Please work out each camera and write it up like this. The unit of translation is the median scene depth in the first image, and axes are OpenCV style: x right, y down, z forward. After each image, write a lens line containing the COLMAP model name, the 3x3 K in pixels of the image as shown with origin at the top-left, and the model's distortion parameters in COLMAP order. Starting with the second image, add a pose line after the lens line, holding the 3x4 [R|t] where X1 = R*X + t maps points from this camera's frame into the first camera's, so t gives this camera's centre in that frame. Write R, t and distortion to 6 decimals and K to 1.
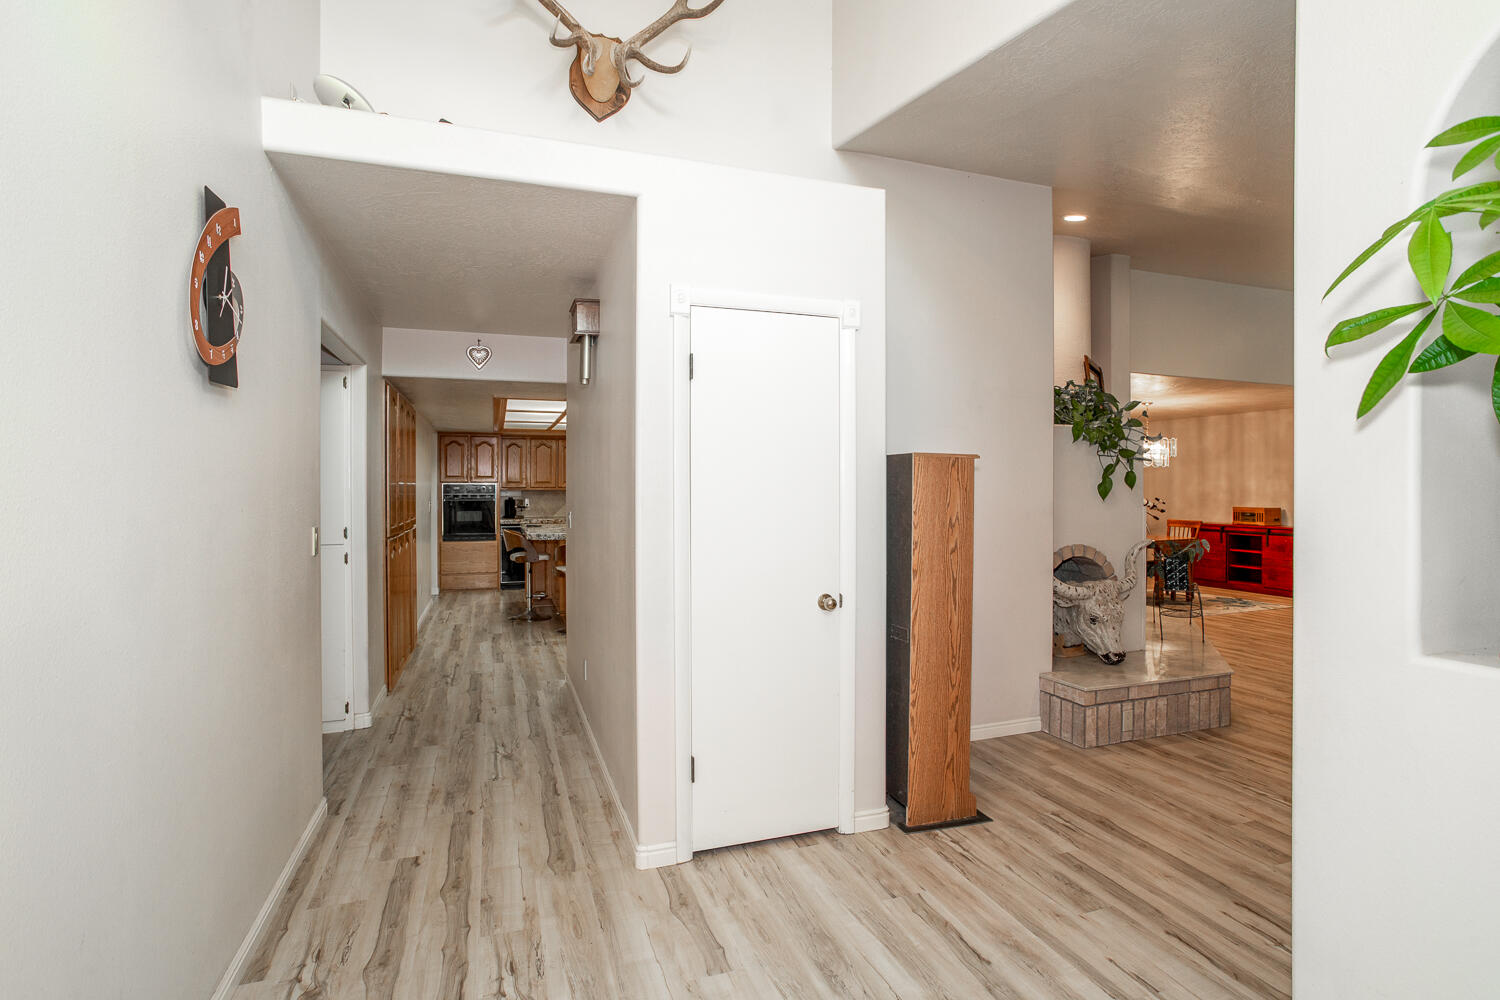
lens RADIAL K [[714.6, 0, 738.9], [0, 714.6, 497.1], [0, 0, 1]] dist [-0.047938, 0.028621]
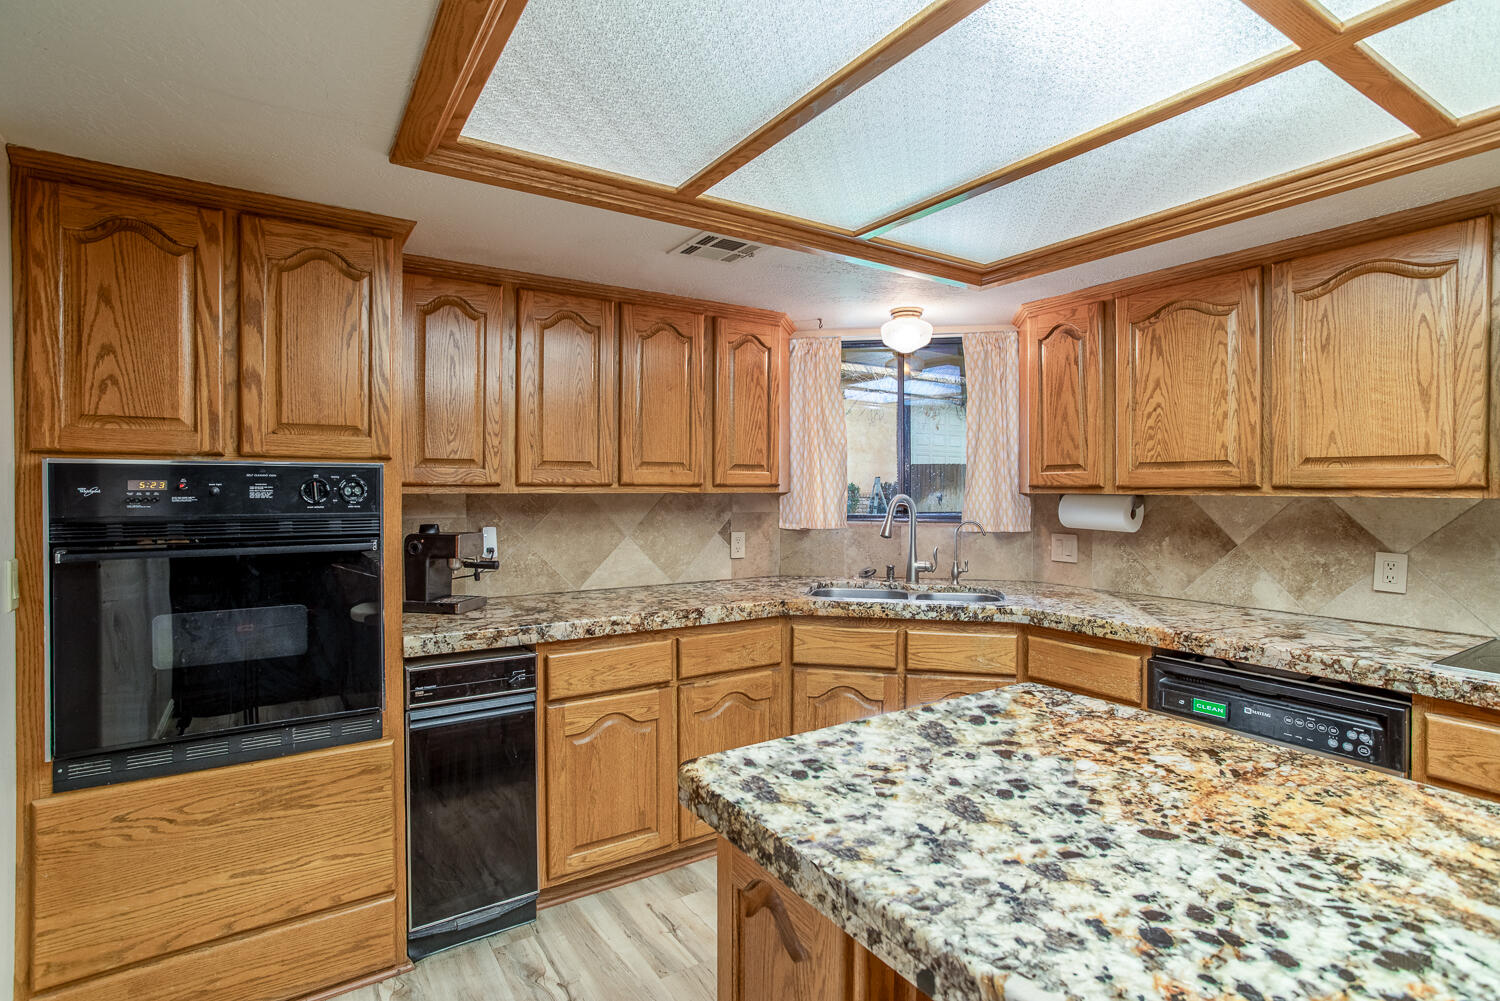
lens RADIAL K [[739.9, 0, 752.2], [0, 739.9, 488.9], [0, 0, 1]] dist [-0.049129, 0.031801]
pose [[0.970885, -0.003130, 0.239526, -0.275054], [0.007146, 0.999848, -0.015900, -0.007321], [-0.239440, 0.017148, 0.970760, 0.730914]]
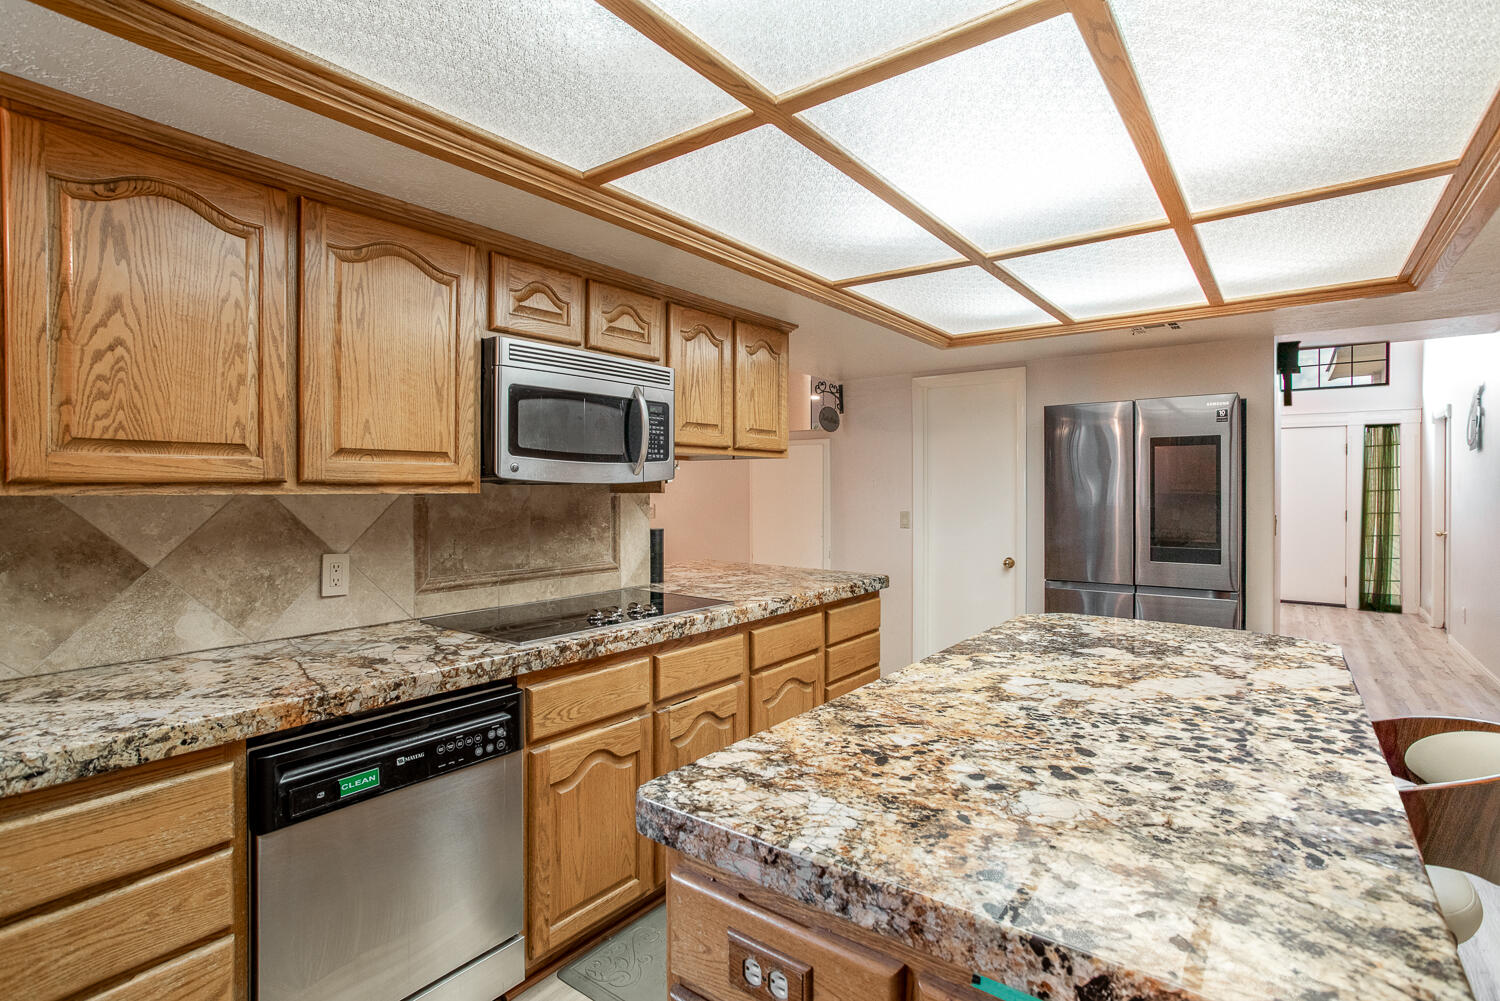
lens RADIAL K [[739.9, 0, 752.2], [0, 739.9, 488.9], [0, 0, 1]] dist [-0.049129, 0.031801]
pose [[-0.560001, -0.006956, 0.828463, -0.271382], [0.012606, 0.999777, 0.016916, -0.010477], [-0.828396, 0.019917, -0.559788, 0.921130]]
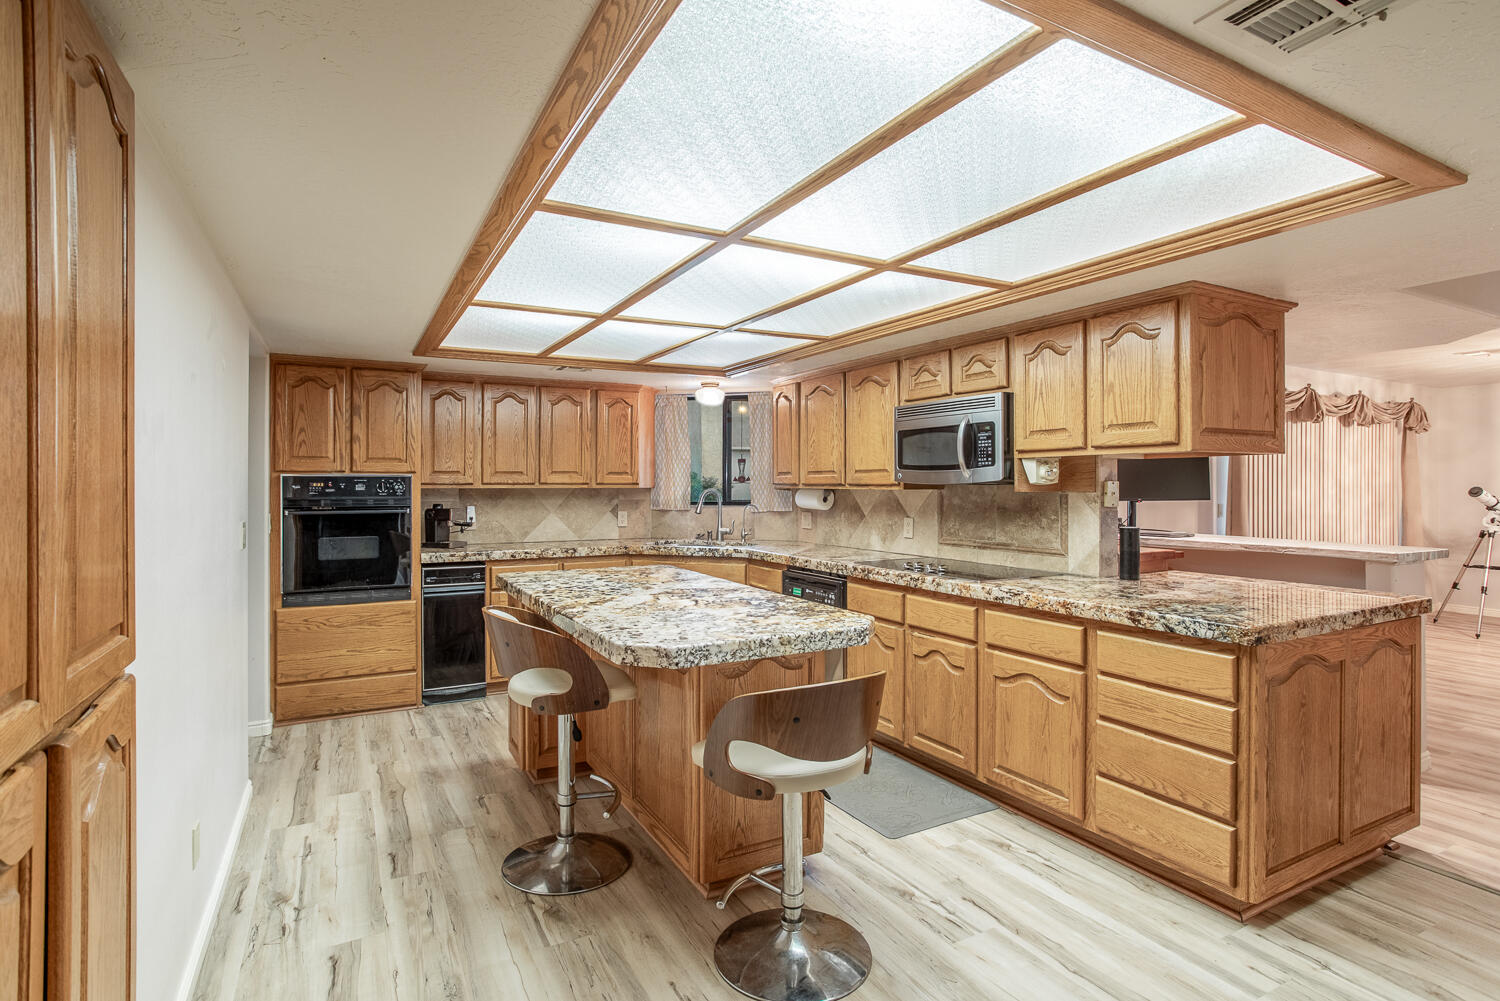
lens RADIAL K [[764.5, 0, 778.1], [0, 764.5, 473.9], [0, 0, 1]] dist [-0.068952, 0.062401]
pose [[0.980672, -0.001870, 0.195651, -0.196792], [0.008141, 0.999478, -0.031254, -0.002410], [-0.195491, 0.032243, 0.980175, 0.456311]]
